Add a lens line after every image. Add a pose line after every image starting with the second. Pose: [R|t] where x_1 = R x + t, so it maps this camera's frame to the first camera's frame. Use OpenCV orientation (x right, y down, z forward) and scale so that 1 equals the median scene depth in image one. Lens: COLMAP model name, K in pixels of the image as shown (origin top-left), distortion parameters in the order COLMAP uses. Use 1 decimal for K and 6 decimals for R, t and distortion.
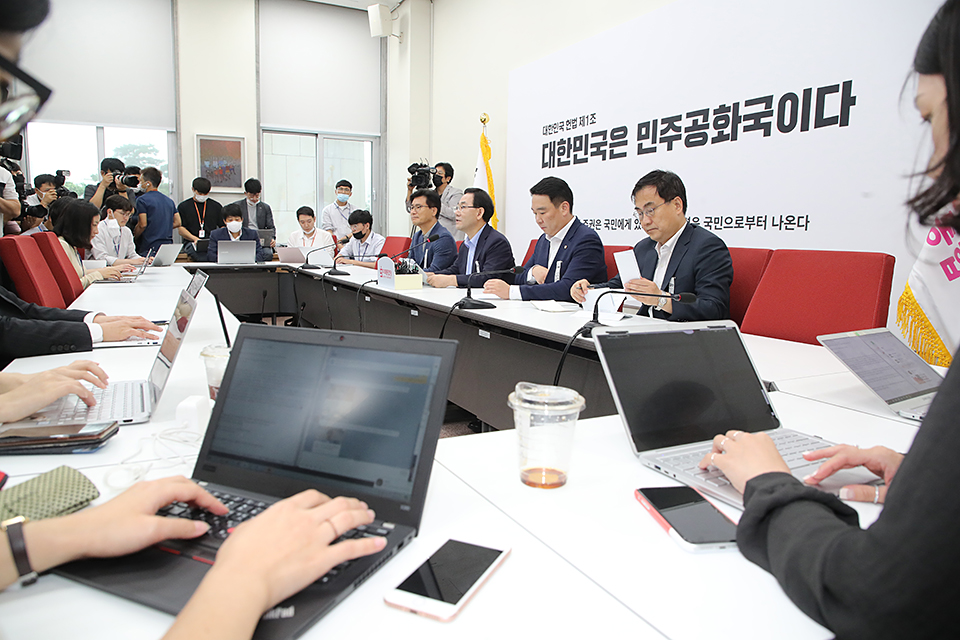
lens RADIAL K [[656.7, 0, 479.3], [0, 656.7, 316.7], [0, 0, 1]] dist [-0.069367, 0.036281]
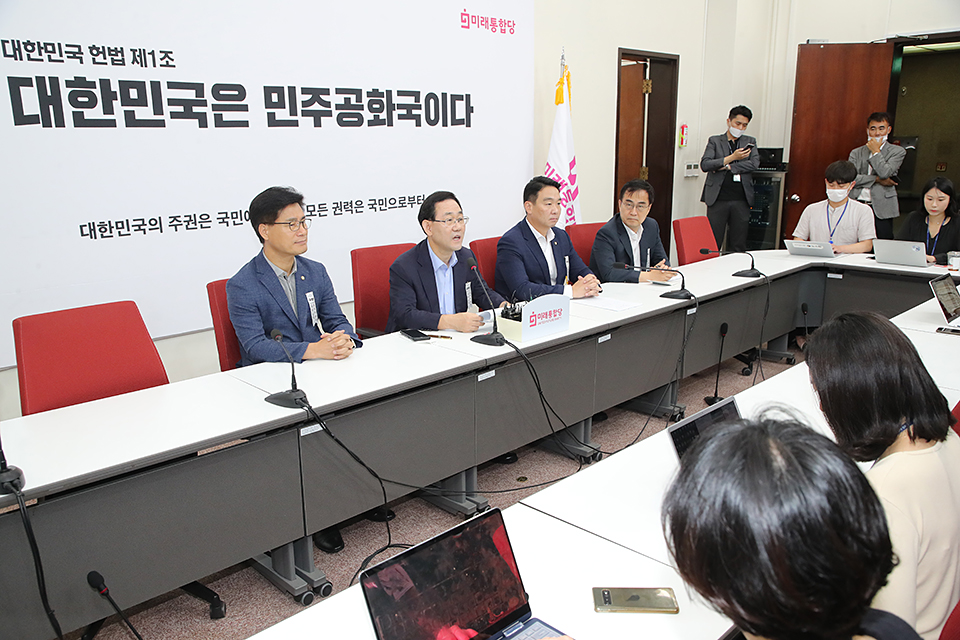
lens RADIAL K [[759.3, 0, 485.2], [0, 759.3, 321.6], [0, 0, 1]] dist [-0.015406, 0.033040]
pose [[-0.305660, -0.241721, 0.920947, -0.756708], [0.120180, 0.949708, 0.289157, -0.264062], [-0.944526, 0.199063, -0.261237, 1.062782]]
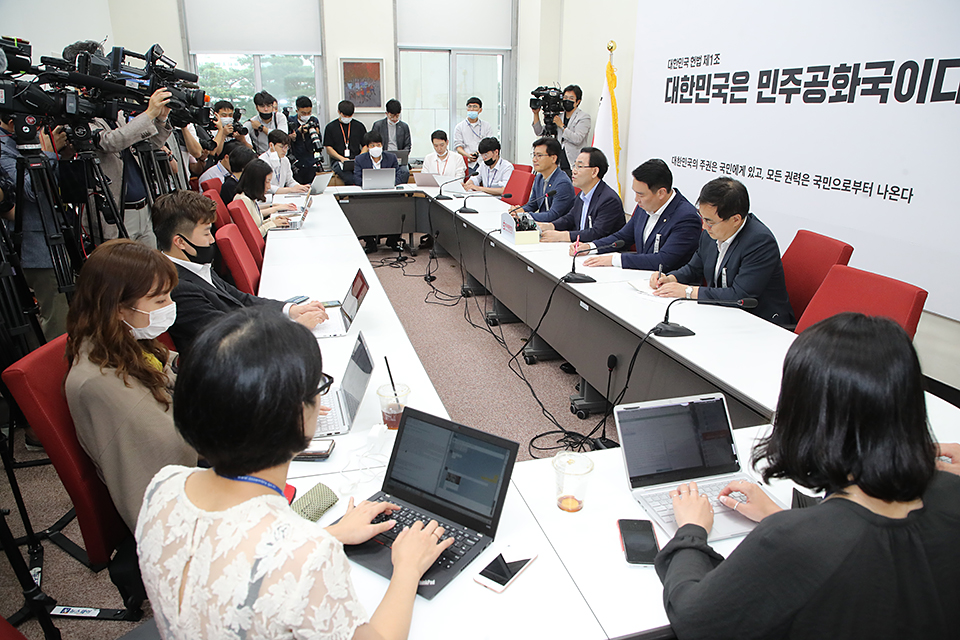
lens RADIAL K [[656.7, 0, 482.8], [0, 656.7, 320.8], [0, 0, 1]] dist [-0.069367, 0.036281]
pose [[0.980976, 0.052455, -0.186909, 0.030527], [-0.016260, 0.981622, 0.190144, -0.101644], [0.193448, -0.183488, 0.963800, -0.116077]]
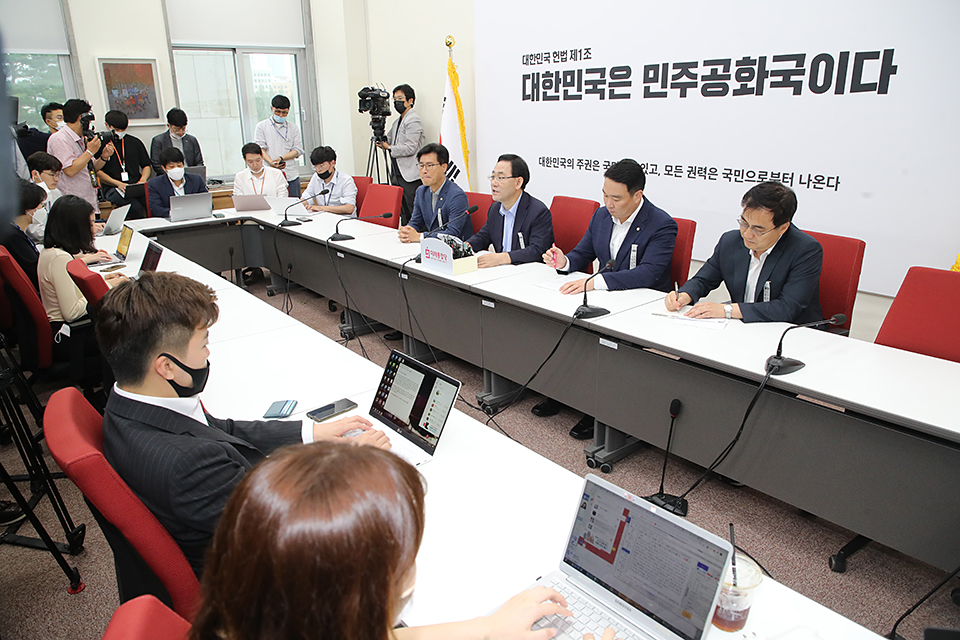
lens RADIAL K [[656.7, 0, 483.4], [0, 656.7, 315.1], [0, 0, 1]] dist [-0.069367, 0.036281]
pose [[0.977514, -0.095993, 0.187756, -0.215726], [0.060150, 0.980317, 0.188045, -0.128416], [-0.202111, -0.172523, 0.964047, 0.044878]]
